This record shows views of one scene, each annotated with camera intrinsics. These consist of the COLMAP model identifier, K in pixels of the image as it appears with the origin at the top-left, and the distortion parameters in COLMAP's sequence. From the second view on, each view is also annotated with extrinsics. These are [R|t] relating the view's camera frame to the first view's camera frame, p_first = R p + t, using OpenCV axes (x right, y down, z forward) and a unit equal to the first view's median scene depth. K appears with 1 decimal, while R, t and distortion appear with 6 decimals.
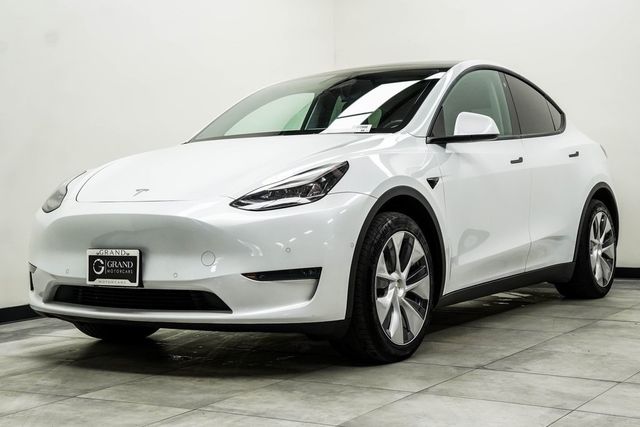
lens RADIAL K [[1001.1, 0, 320.8], [0, 1001.1, 211.7], [0, 0, 1]] dist [0.027205, 0.000000]
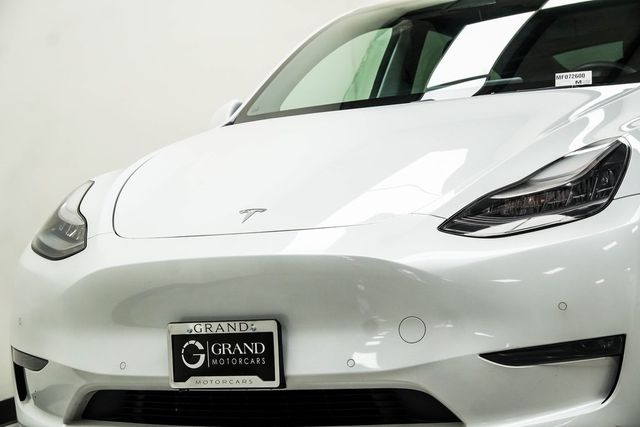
lens RADIAL K [[1526.8, 0, 319.6], [0, 1526.8, 212.9], [0, 0, 1]] dist [0.007749, 0.000000]
pose [[0.995600, -0.050112, 0.079181, -0.218301], [0.051019, 0.998653, -0.009473, -0.011181], [-0.078600, 0.013471, 0.996815, 0.164616]]
